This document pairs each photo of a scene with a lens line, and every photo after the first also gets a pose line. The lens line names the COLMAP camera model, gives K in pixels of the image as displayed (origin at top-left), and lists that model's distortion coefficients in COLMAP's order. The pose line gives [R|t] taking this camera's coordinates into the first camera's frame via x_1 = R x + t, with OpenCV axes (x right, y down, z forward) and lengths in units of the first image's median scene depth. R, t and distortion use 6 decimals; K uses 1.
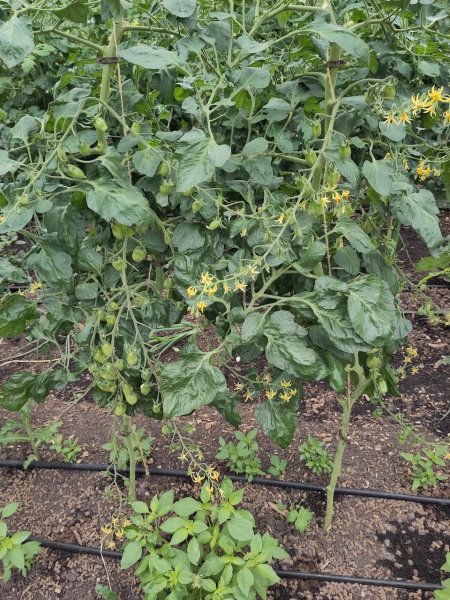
lens RADIAL K [[584.3, 0, 225.0], [0, 584.3, 300.0], [0, 0, 1]] dist [0.250205, -0.295923]
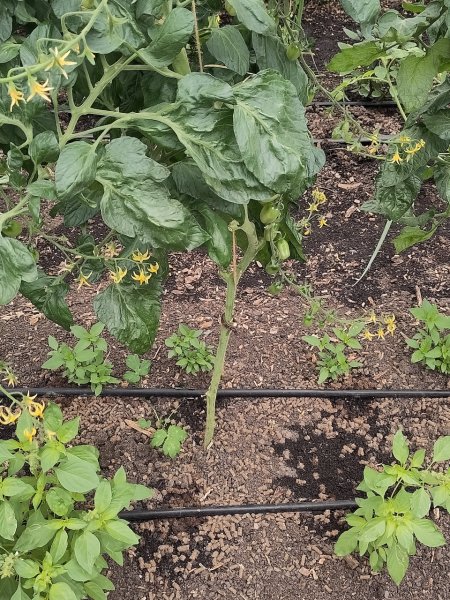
lens RADIAL K [[757.6, 0, 225.0], [0, 757.6, 300.0], [0, 0, 1]] dist [0.008608, 0.013015]
pose [[0.979412, -0.069429, 0.189556, 0.032419], [0.027505, 0.976135, 0.215415, 0.013187], [-0.199989, -0.205767, 0.957948, 0.177965]]
